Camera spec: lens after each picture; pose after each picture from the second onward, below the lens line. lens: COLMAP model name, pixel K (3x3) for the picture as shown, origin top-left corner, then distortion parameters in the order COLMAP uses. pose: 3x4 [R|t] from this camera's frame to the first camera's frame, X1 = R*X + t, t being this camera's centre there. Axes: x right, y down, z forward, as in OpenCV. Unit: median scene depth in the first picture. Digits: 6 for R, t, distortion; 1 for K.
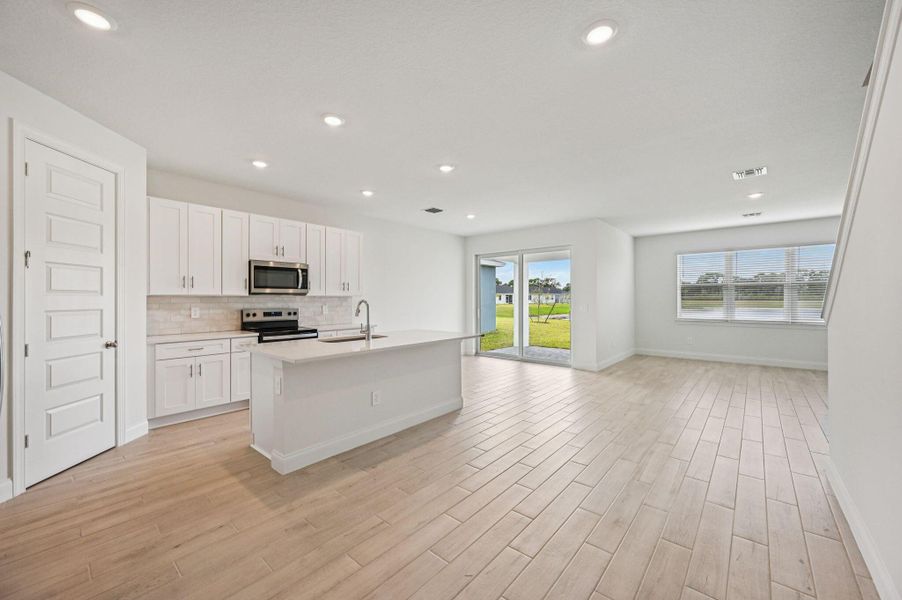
lens RADIAL K [[355.0, 0, 450.2], [0, 355.0, 297.4], [0, 0, 1]] dist [0.000141, -0.000305]
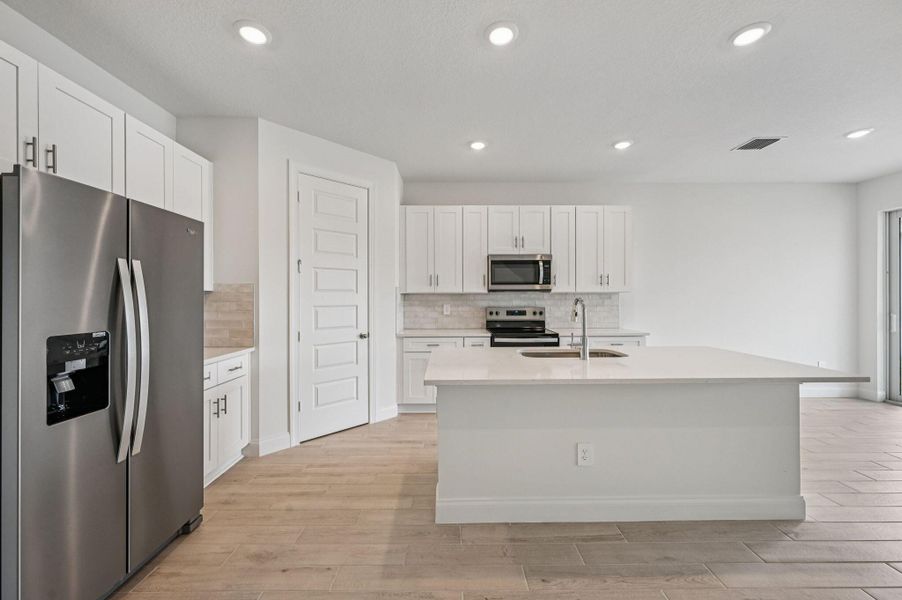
lens RADIAL K [[355.0, 0, 450.2], [0, 355.0, 297.4], [0, 0, 1]] dist [0.000141, -0.000305]
pose [[0.657505, 0.000543, -0.753450, 0.083528], [0.005154, 0.999973, 0.005219, 0.001734], [0.753432, -0.007315, 0.657485, 0.324564]]
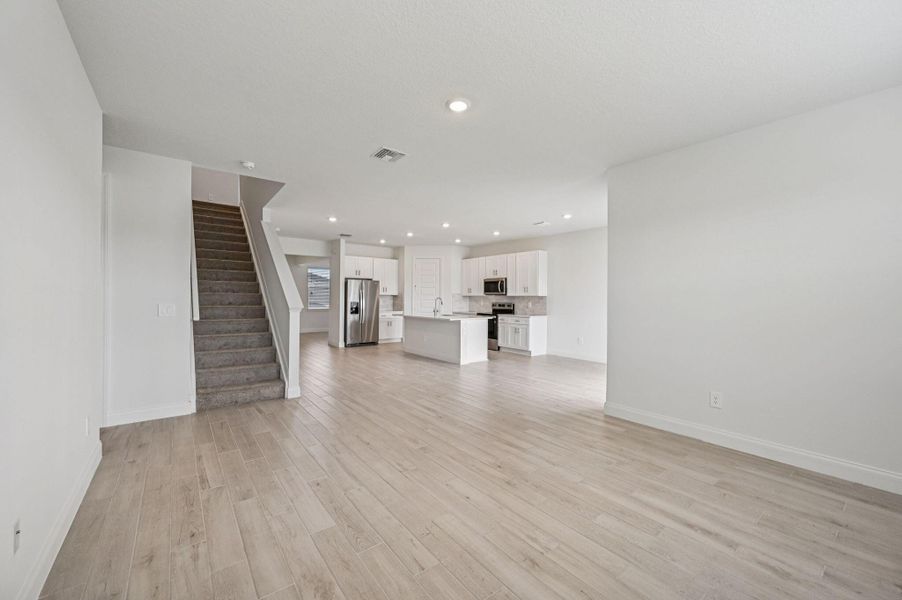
lens RADIAL K [[355.0, 0, 450.2], [0, 355.0, 297.4], [0, 0, 1]] dist [0.000141, -0.000305]
pose [[-0.201541, -0.003246, -0.979475, 1.640220], [-0.004118, 0.999988, -0.002466, 0.010815], [0.979472, 0.003536, -0.201552, 1.298504]]
